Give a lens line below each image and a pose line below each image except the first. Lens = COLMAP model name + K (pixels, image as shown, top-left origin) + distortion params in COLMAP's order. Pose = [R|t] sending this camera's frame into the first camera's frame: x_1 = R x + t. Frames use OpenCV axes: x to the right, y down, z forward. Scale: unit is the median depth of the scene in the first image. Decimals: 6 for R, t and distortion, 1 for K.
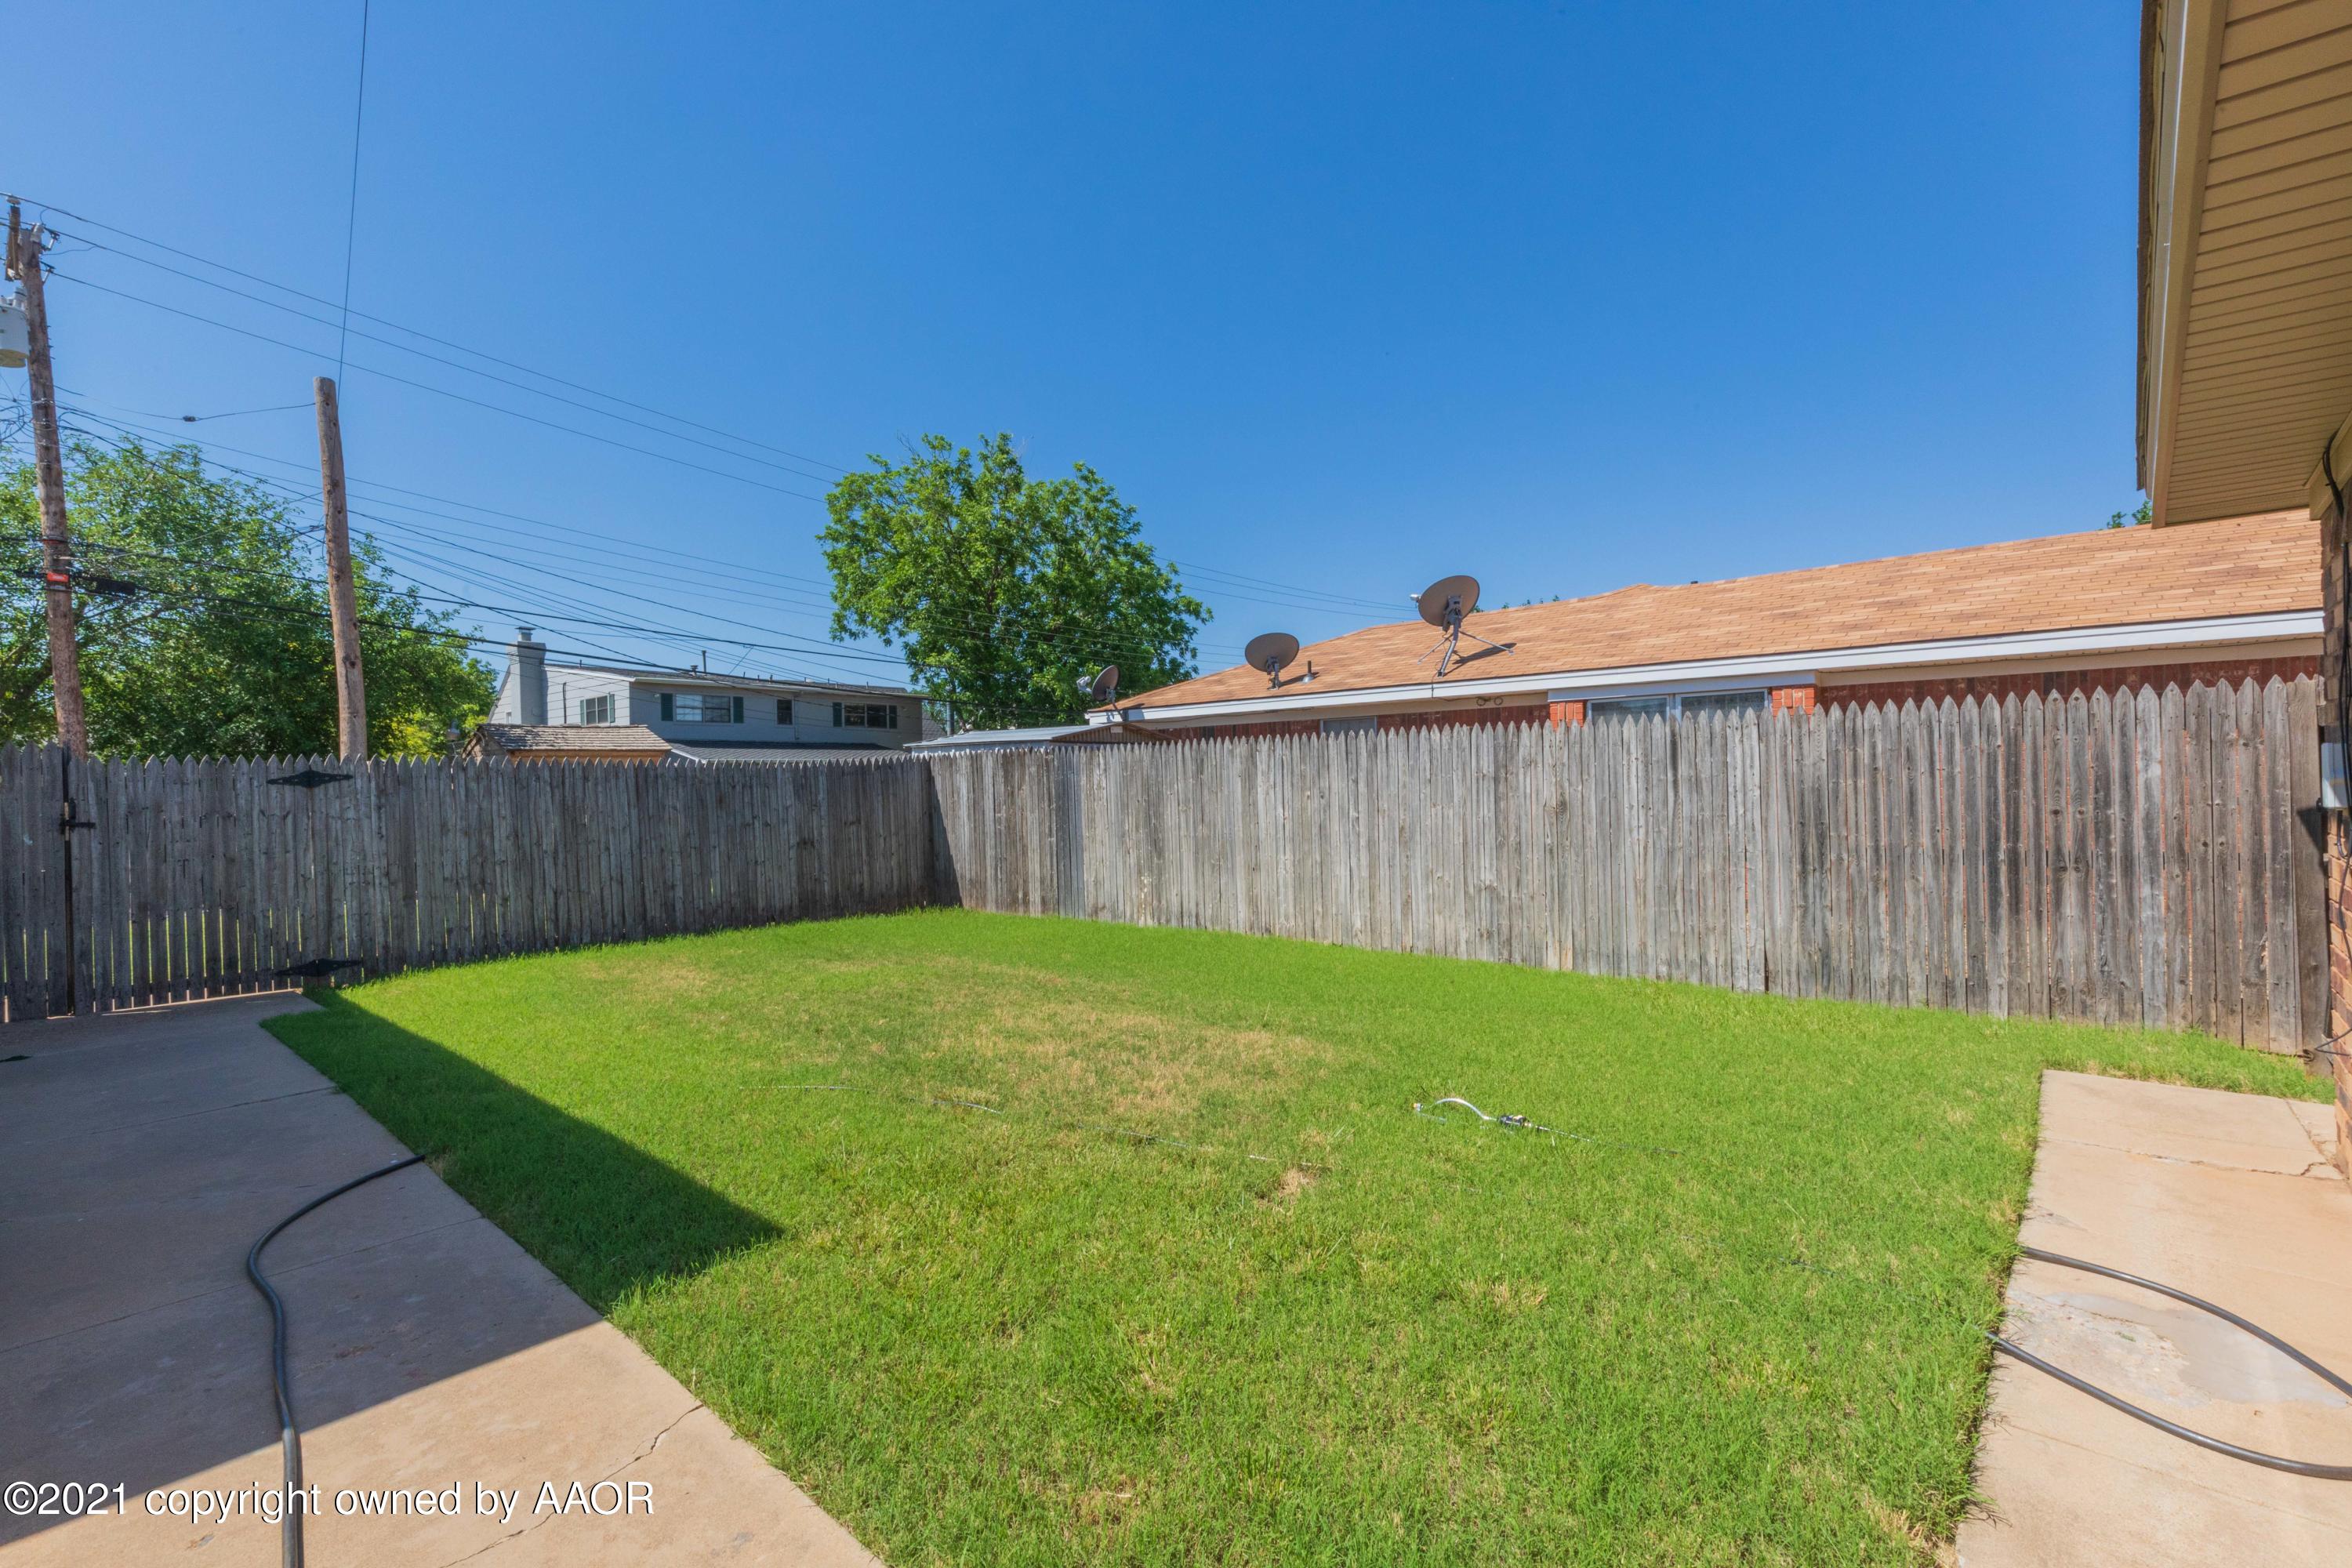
lens RADIAL K [[1023.5, 0, 1186.9], [0, 1023.5, 779.8], [0, 0, 1]] dist [0.002454, -0.000757]
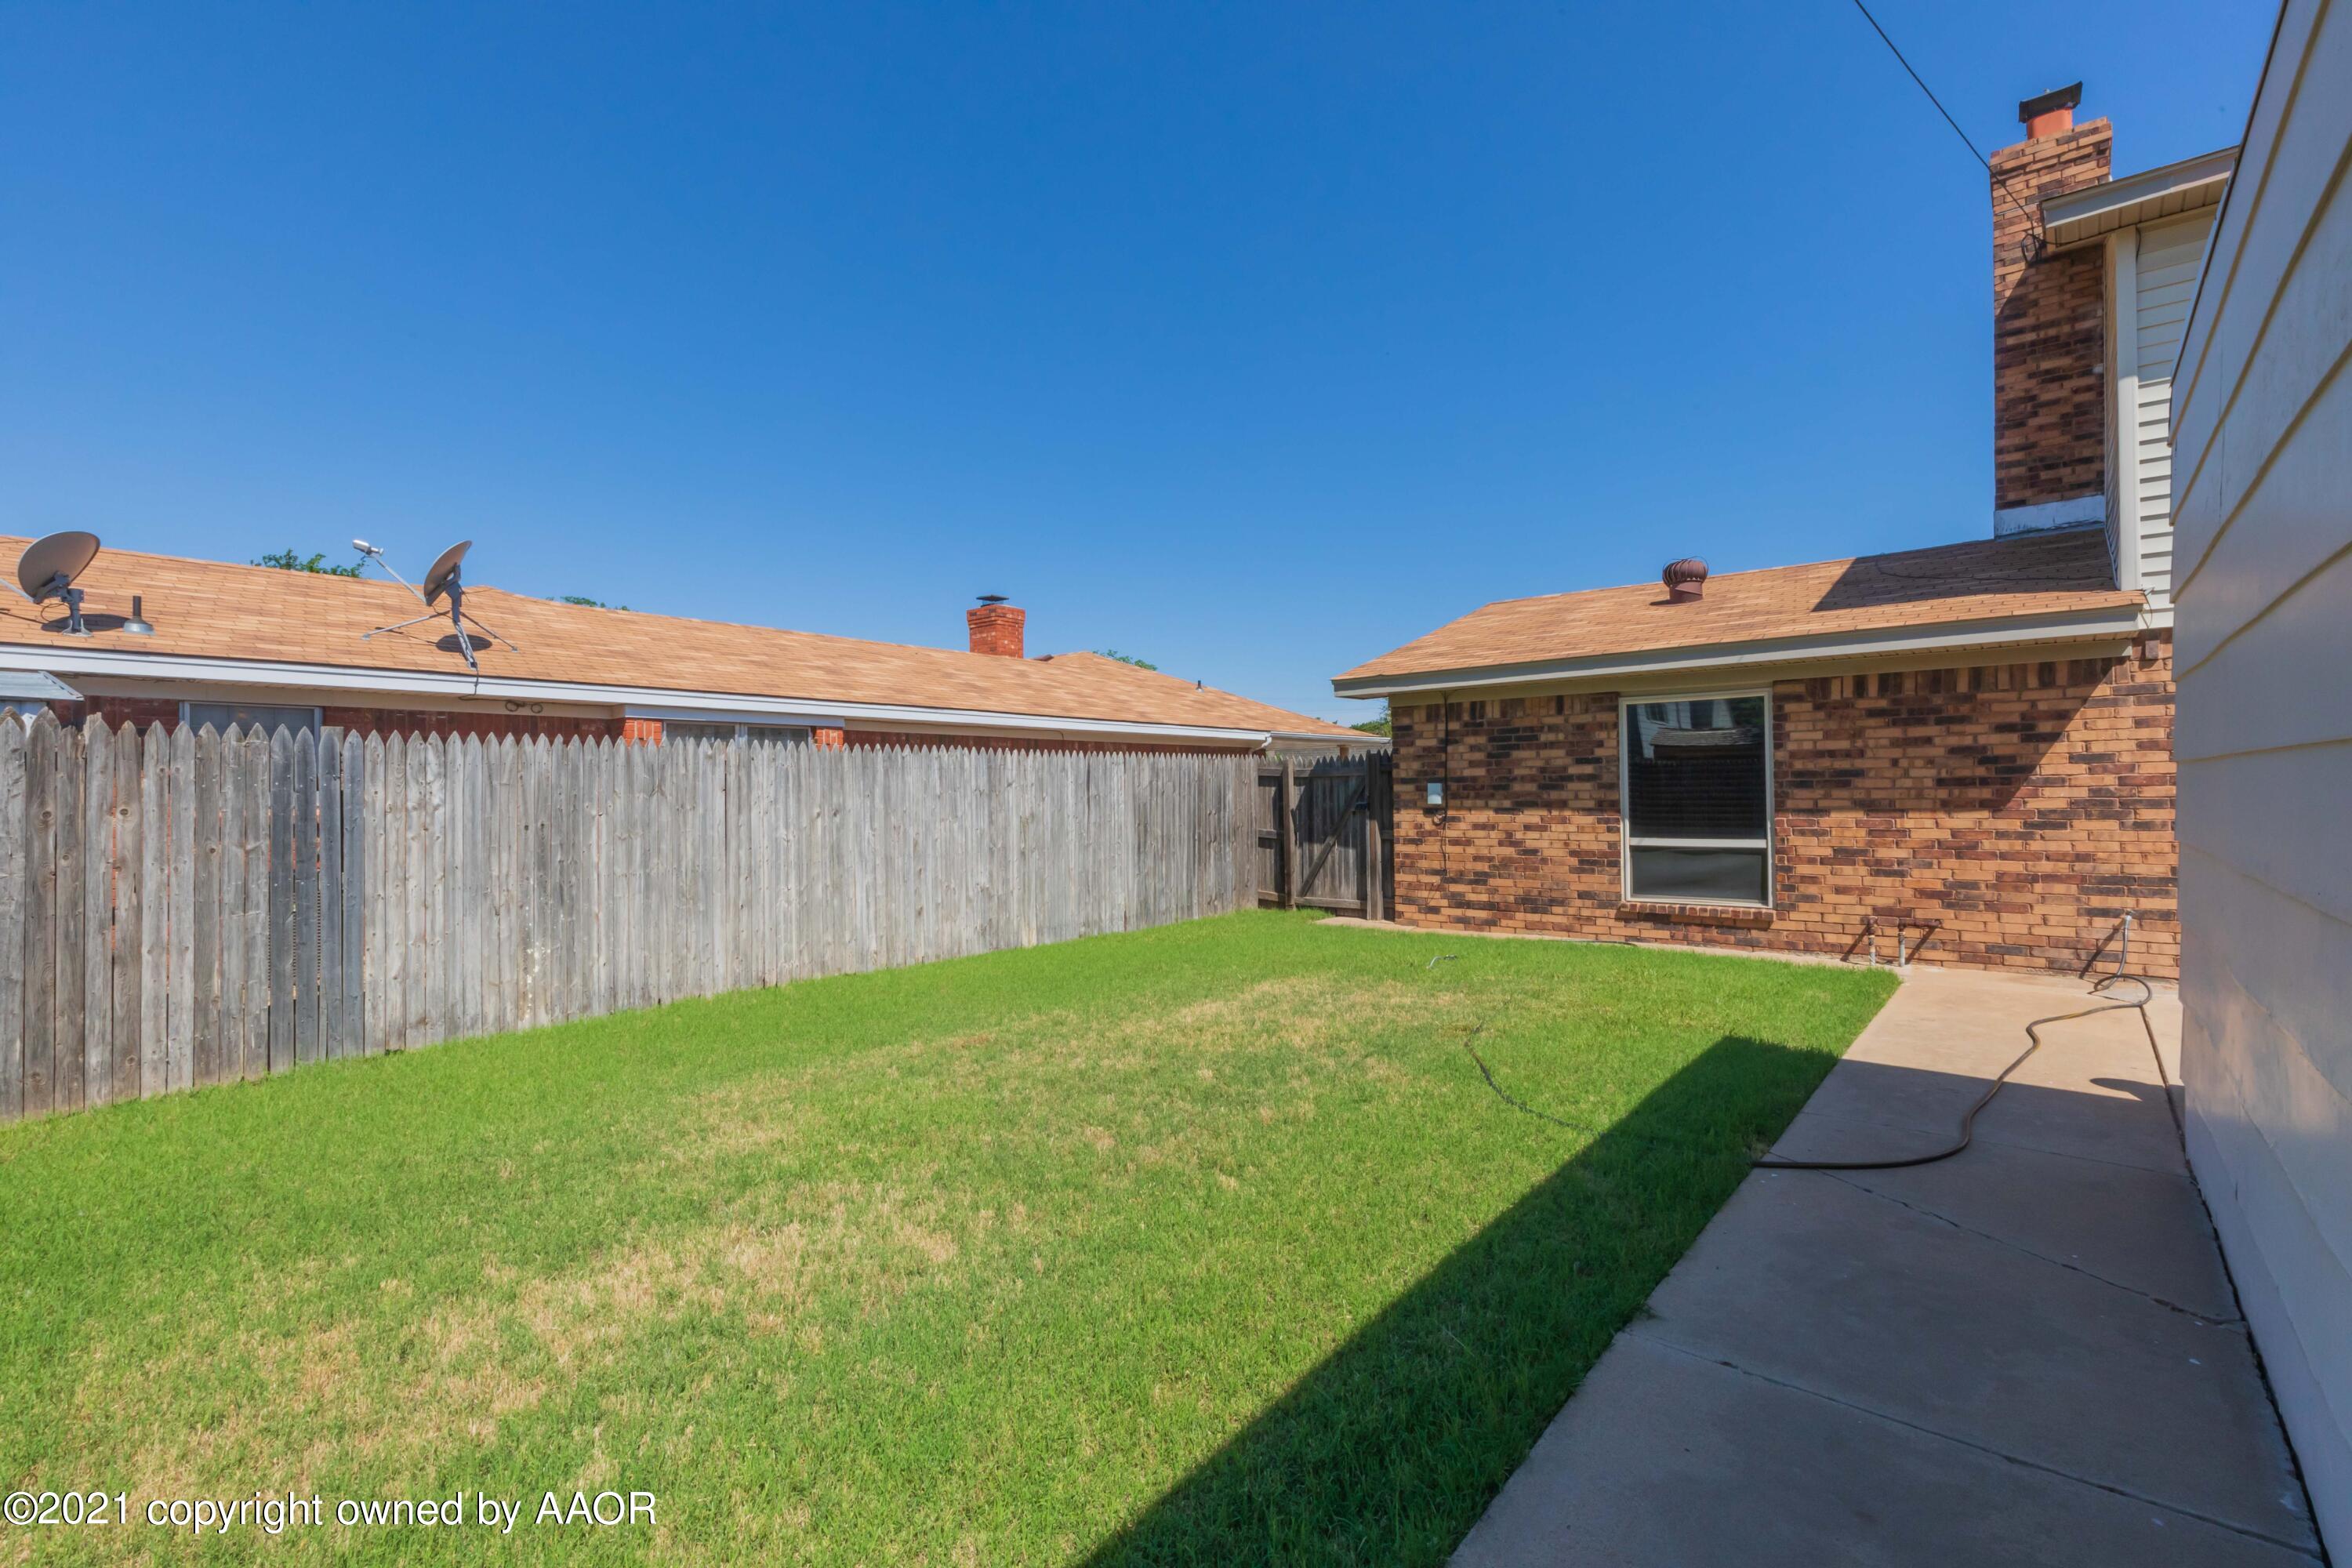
lens RADIAL K [[1023.5, 0, 1186.9], [0, 1023.5, 779.8], [0, 0, 1]] dist [0.002454, -0.000757]
pose [[-0.019899, 0.032907, 0.999260, -0.782327], [0.009171, 0.999422, -0.032730, 0.019698], [-0.999760, 0.008513, -0.020189, 0.713526]]
